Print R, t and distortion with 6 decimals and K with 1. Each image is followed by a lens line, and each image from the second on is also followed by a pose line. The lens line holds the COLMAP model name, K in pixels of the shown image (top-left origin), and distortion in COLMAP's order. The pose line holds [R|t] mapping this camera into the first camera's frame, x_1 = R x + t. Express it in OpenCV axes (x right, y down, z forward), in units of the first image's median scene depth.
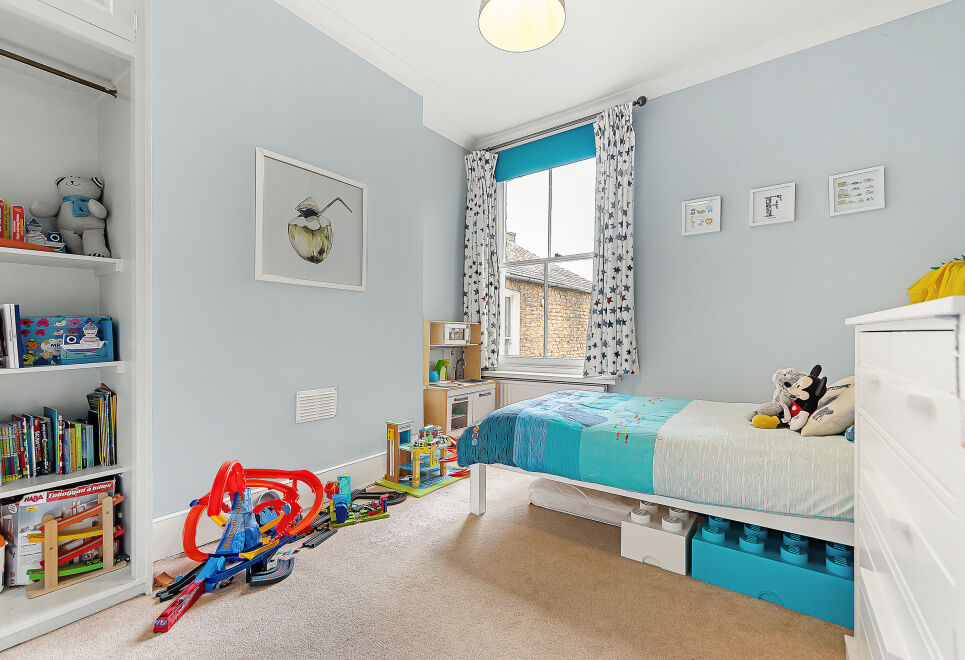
lens RADIAL K [[420.6, 0, 482.5], [0, 420.6, 330.0], [0, 0, 1]] dist [-0.000180, 0.000093]
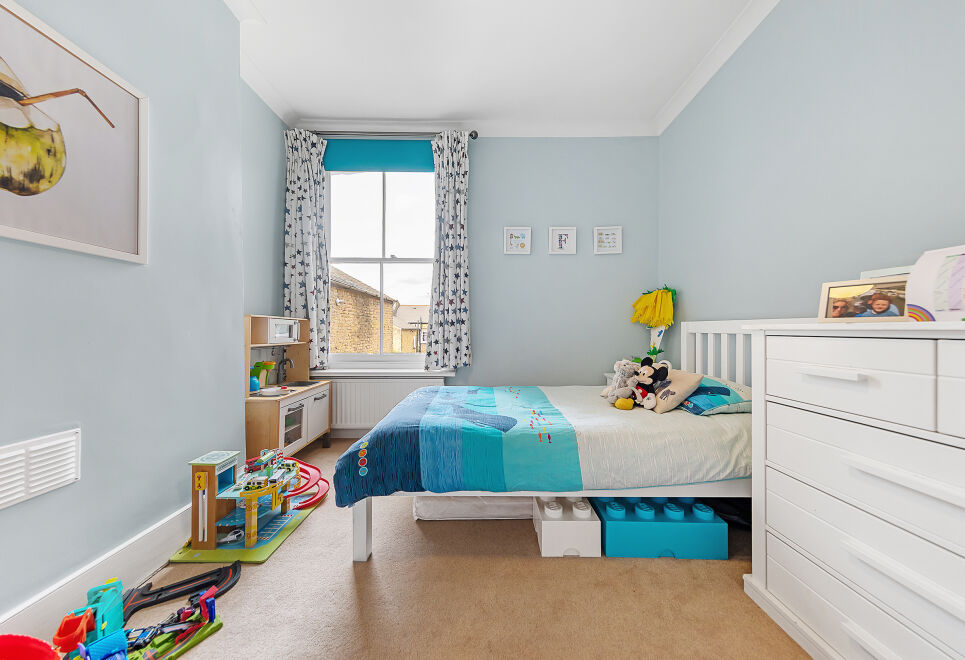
lens RADIAL K [[315.8, 0, 482.5], [0, 315.8, 330.0], [0, 0, 1]] dist [0.006846, -0.000095]
pose [[0.805010, 0.004915, 0.593241, -0.128353], [-0.013009, 0.999871, 0.009370, -0.004412], [-0.593119, -0.015261, 0.804970, 0.261835]]
